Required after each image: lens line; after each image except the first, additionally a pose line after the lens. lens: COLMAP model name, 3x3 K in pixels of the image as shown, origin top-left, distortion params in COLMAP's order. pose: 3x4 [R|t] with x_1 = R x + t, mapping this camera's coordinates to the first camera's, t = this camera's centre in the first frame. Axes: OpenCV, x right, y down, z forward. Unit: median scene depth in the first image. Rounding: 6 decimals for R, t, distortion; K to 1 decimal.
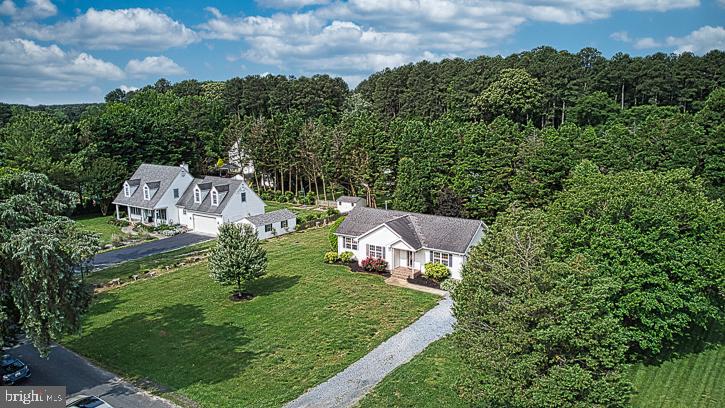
lens RADIAL K [[532.6, 0, 366.2], [0, 532.6, 201.8], [0, 0, 1]] dist [0.135727, -0.269801]
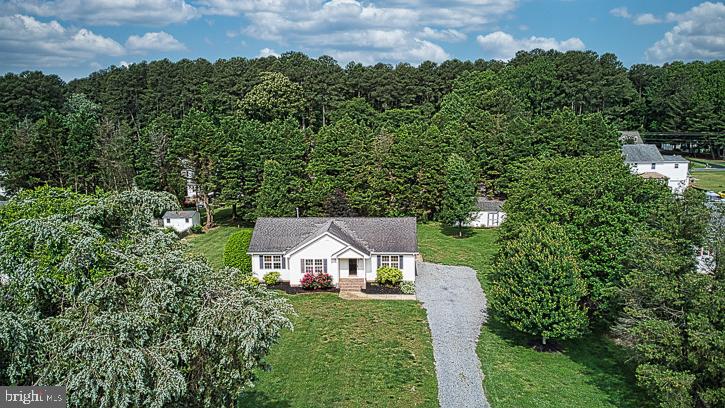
lens RADIAL K [[532.6, 0, 364.7], [0, 532.6, 194.3], [0, 0, 1]] dist [0.135727, -0.269801]
pose [[0.849743, -0.080815, 0.520966, -0.314362], [0.094453, 0.995529, 0.000369, -0.013514], [-0.518667, 0.048893, 0.853577, 0.187828]]
